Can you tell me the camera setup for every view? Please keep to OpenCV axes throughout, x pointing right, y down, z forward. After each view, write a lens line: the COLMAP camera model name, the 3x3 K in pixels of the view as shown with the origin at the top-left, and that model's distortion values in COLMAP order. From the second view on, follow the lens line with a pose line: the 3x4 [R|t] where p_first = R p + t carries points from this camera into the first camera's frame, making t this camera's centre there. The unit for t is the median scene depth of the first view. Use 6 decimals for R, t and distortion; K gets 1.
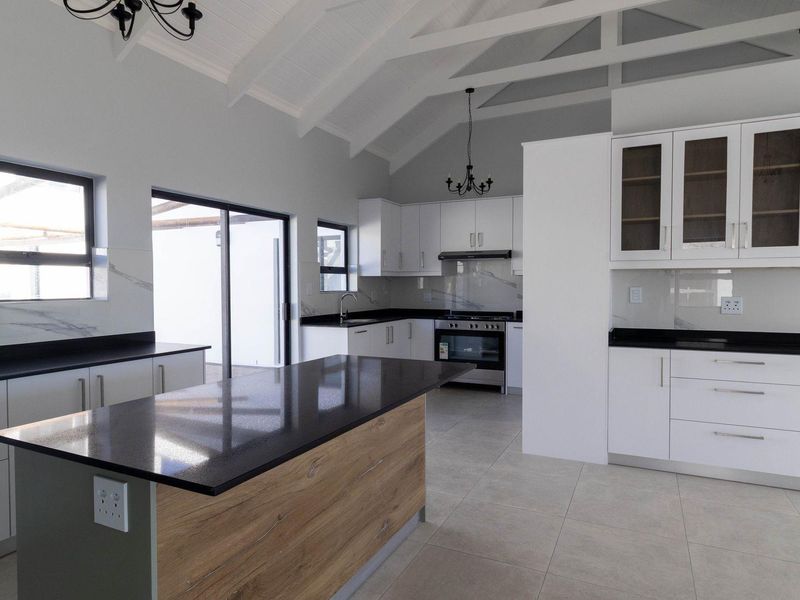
lens RADIAL K [[499.0, 0, 400.0], [0, 499.0, 300.0], [0, 0, 1]] dist [0.000290, 0.001009]
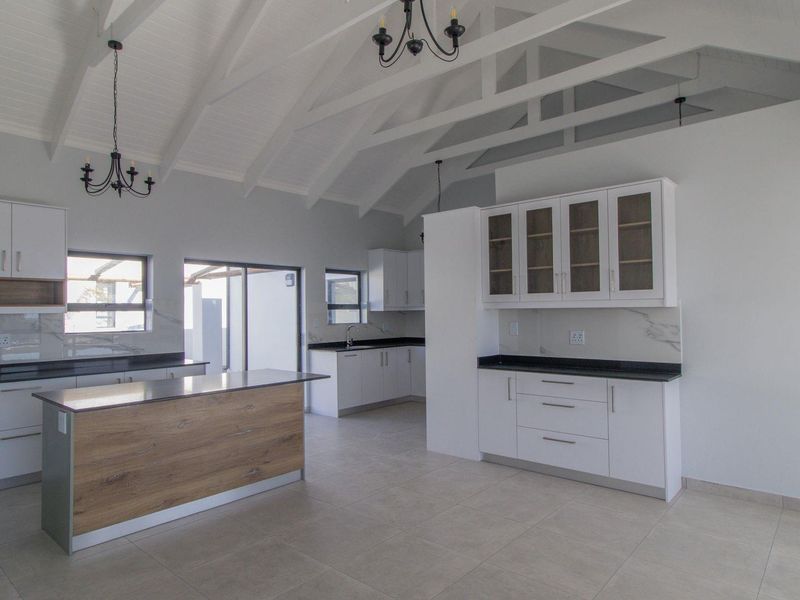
lens RADIAL K [[499.0, 0, 400.0], [0, 499.0, 300.0], [0, 0, 1]] dist [0.000290, 0.001009]
pose [[0.965487, -0.013499, -0.260100, 0.384923], [-0.000582, 0.998542, -0.053981, -0.010092], [0.260449, 0.052270, 0.964072, -0.216534]]
